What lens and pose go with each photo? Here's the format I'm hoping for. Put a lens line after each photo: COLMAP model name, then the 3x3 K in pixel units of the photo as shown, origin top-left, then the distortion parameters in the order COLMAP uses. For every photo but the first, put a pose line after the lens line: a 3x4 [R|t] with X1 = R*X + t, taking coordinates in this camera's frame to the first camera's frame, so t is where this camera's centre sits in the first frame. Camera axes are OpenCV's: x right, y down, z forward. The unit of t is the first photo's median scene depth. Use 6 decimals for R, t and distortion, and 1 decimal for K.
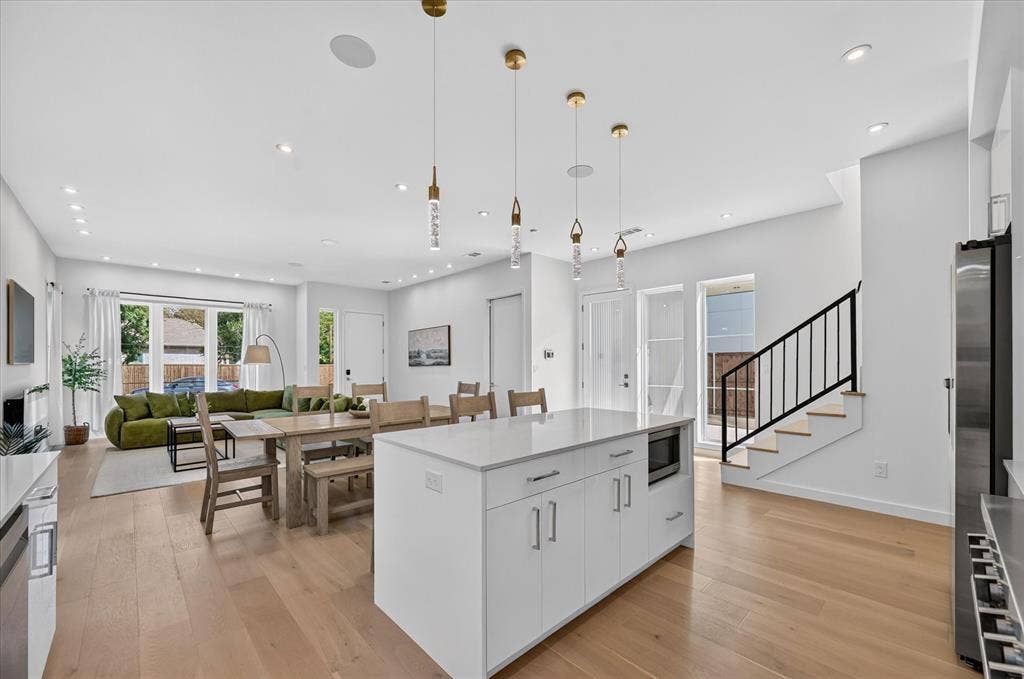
lens RADIAL K [[402.2, 0, 512.0], [0, 402.2, 364.4], [0, 0, 1]] dist [0.003440, 0.000549]
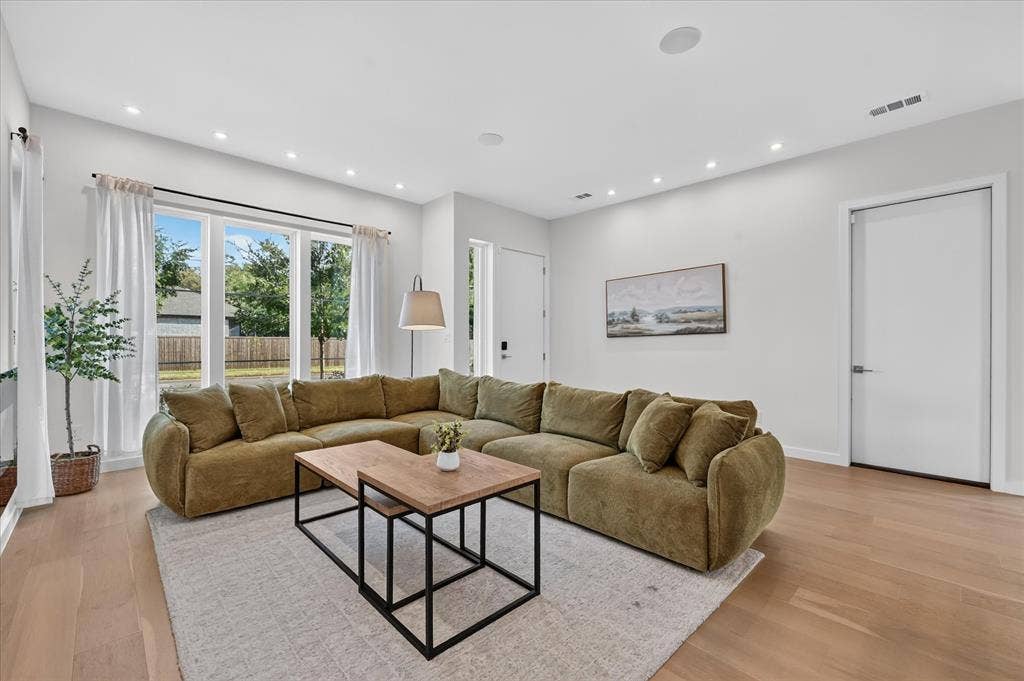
lens RADIAL K [[422.1, 0, 512.8], [0, 422.1, 344.3], [0, 0, 1]] dist [0.007958, -0.000516]
pose [[0.999923, 0.006072, 0.010865, -0.531934], [-0.006173, 0.999938, 0.009313, 0.014807], [-0.010808, -0.009379, 0.999898, 0.462804]]
